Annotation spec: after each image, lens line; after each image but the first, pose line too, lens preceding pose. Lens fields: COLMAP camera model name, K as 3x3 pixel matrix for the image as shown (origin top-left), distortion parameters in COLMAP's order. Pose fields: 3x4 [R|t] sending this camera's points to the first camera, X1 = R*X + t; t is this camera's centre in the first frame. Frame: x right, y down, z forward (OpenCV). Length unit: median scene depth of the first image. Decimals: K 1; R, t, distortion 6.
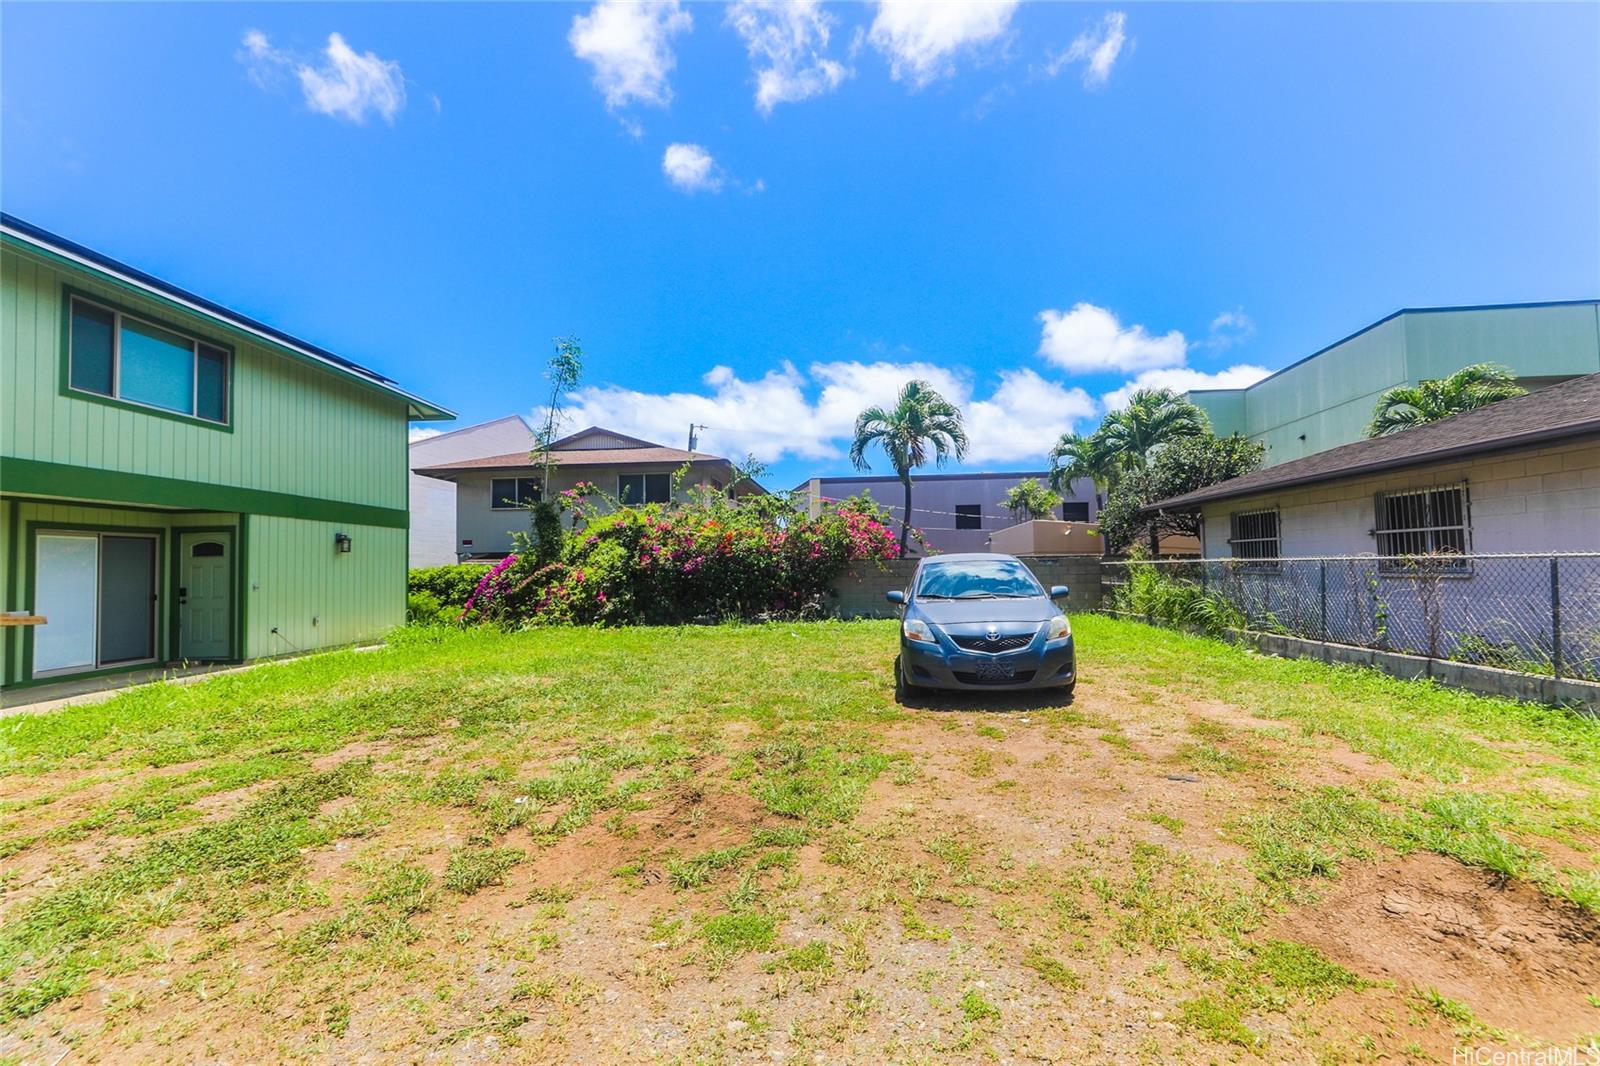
lens RADIAL K [[745.4, 0, 799.1], [0, 745.4, 539.0], [0, 0, 1]] dist [0.013870, 0.000228]
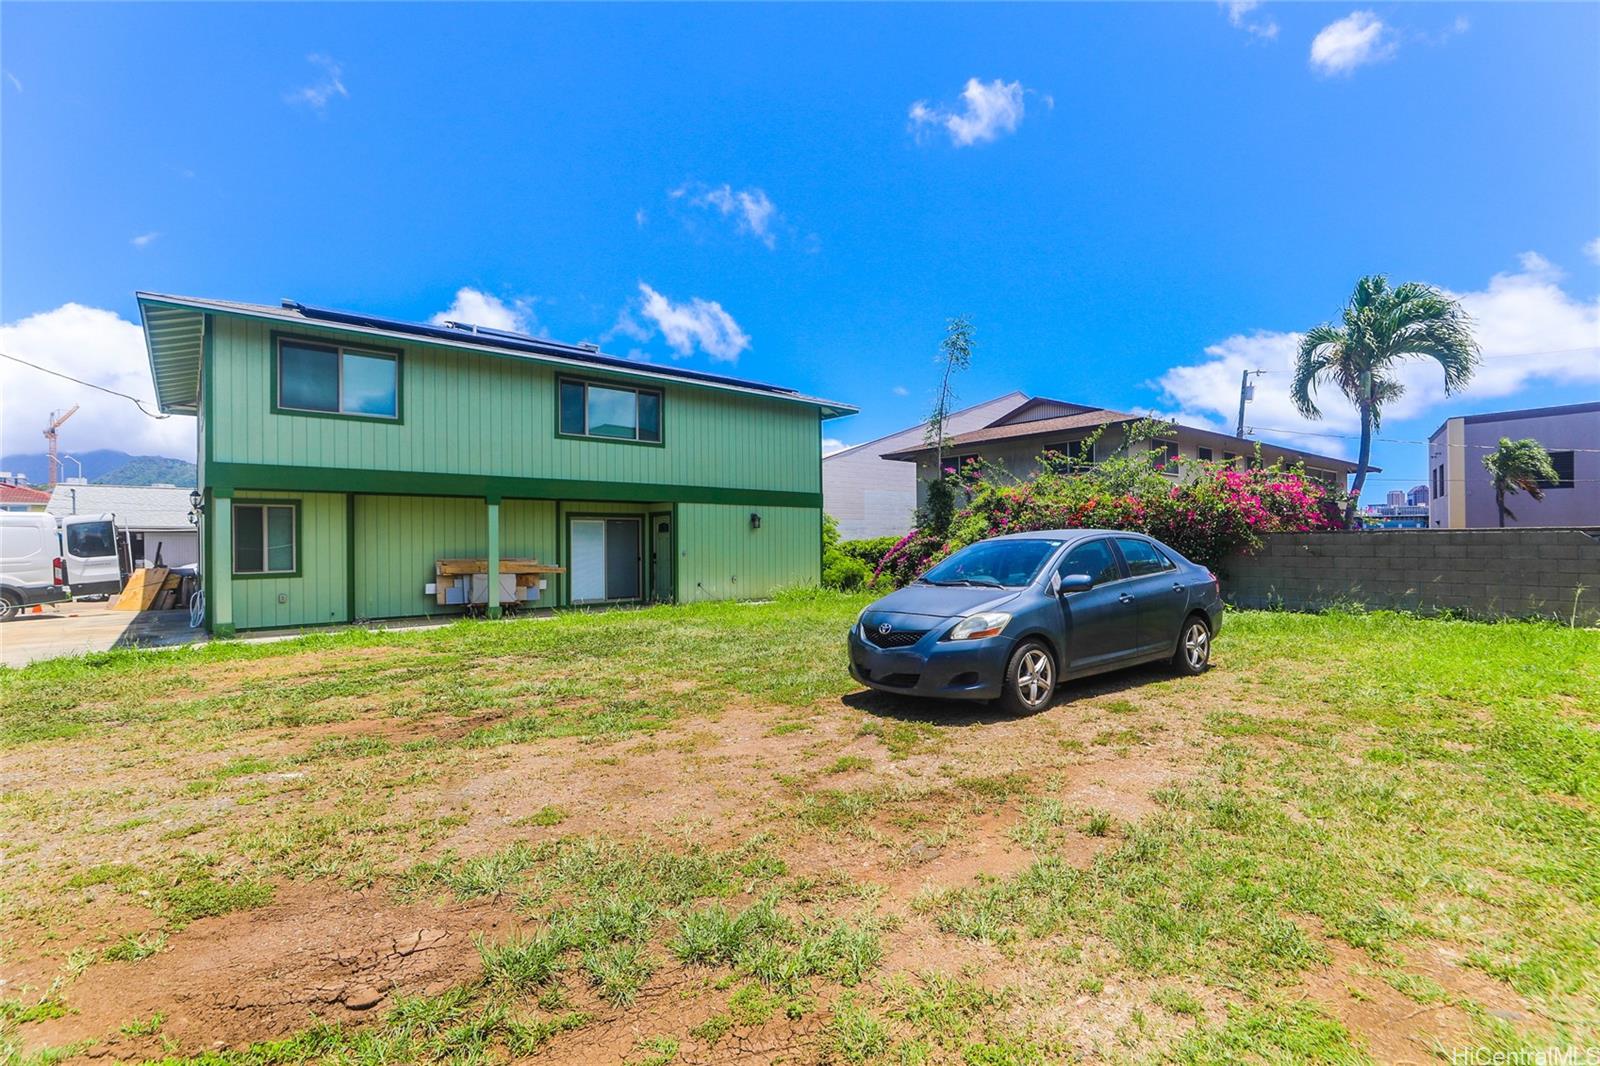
lens RADIAL K [[741.0, 0, 800.0], [0, 741.0, 533.0], [0, 0, 1]] dist [-0.014080, -0.000700]
pose [[0.680448, -0.000242, -0.732796, 0.447904], [0.023875, 0.999476, 0.021839, -0.000105], [0.732407, -0.032356, 0.680098, 0.194063]]
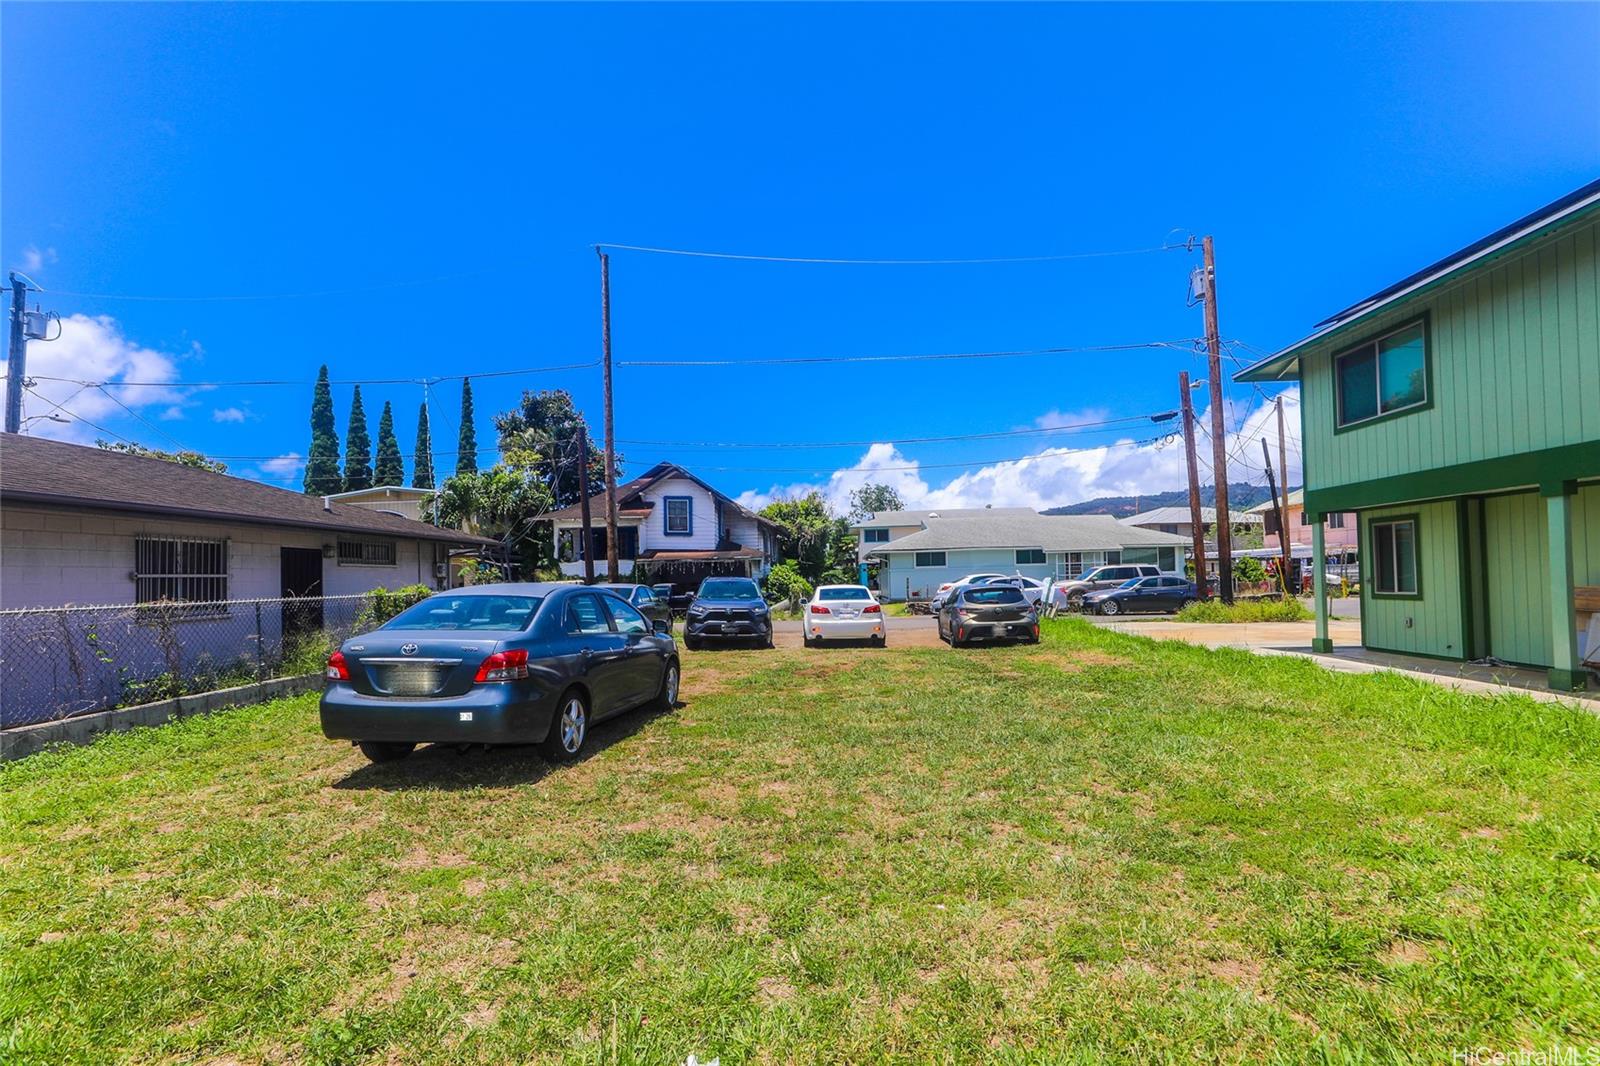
lens RADIAL K [[737.9, 0, 801.0], [0, 737.9, 569.4], [0, 0, 1]] dist [-0.018818, -0.000106]
pose [[-0.999108, 0.041920, -0.005102, -0.015175], [0.042104, 0.998139, -0.044115, 0.036554], [0.003244, -0.044290, -0.999013, 1.291836]]
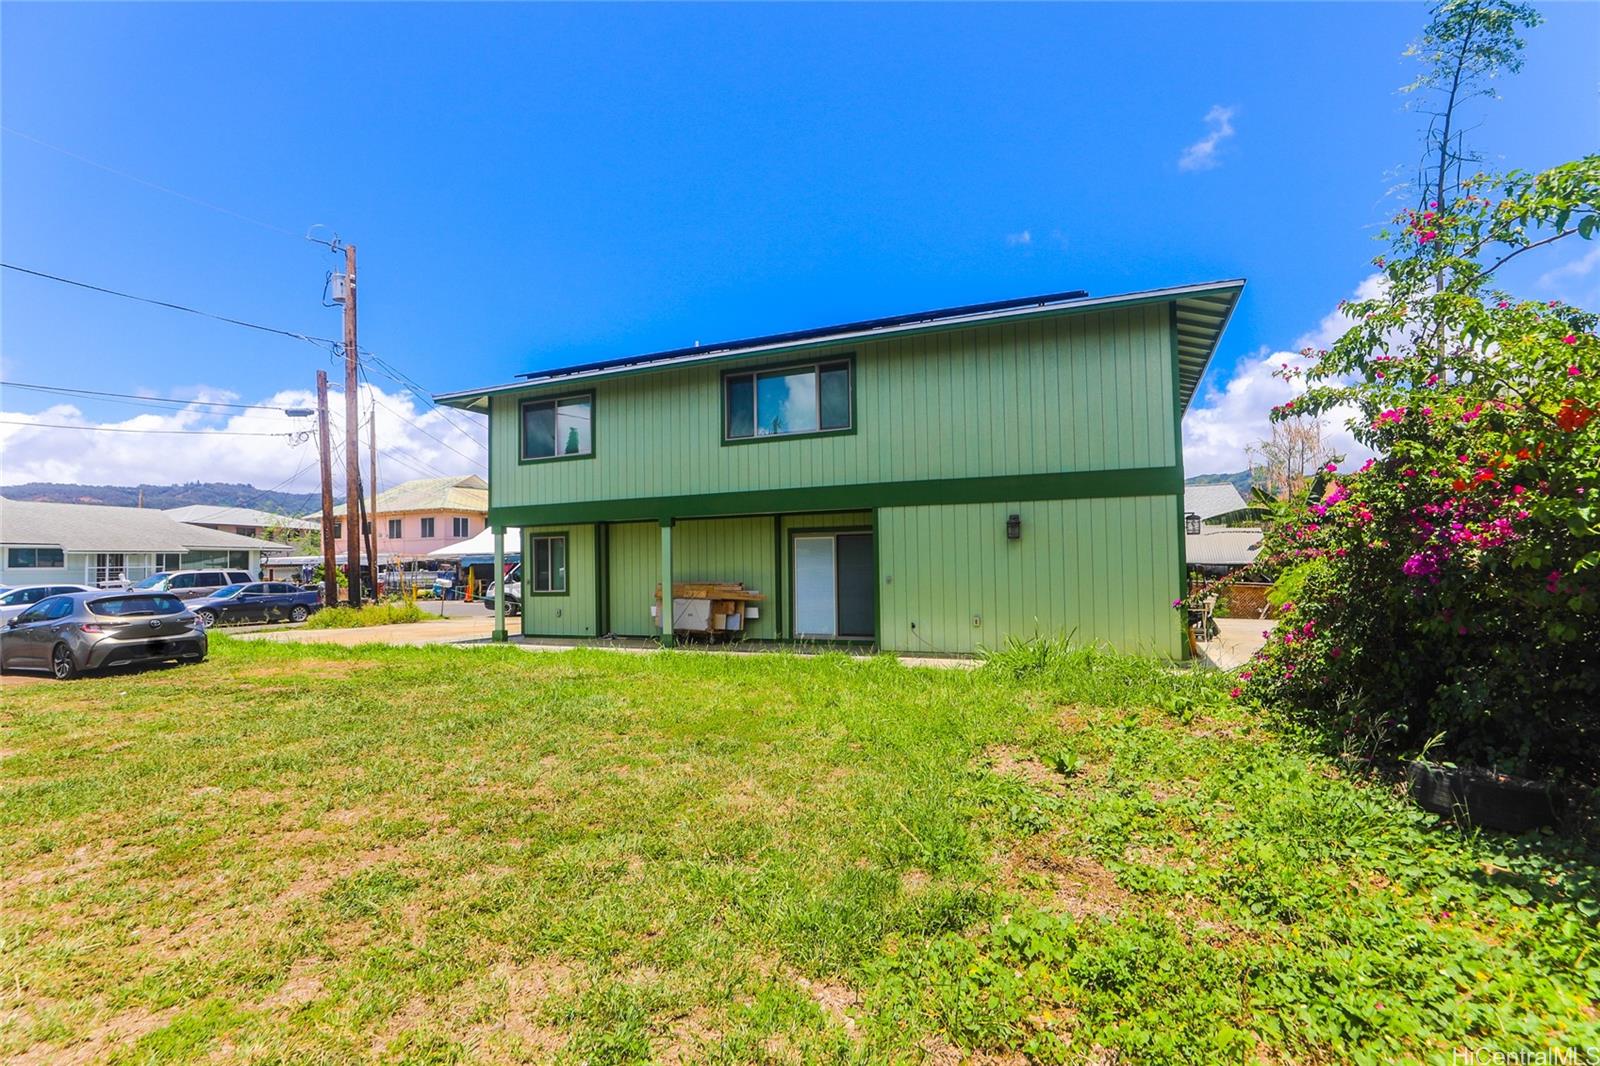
lens RADIAL K [[745.4, 0, 799.1], [0, 745.4, 539.0], [0, 0, 1]] dist [0.013870, 0.000228]
pose [[-0.370292, -0.007495, -0.928885, 0.236635], [0.056379, 0.997943, -0.030528, 0.032311], [0.927203, -0.063674, -0.369107, 1.217173]]
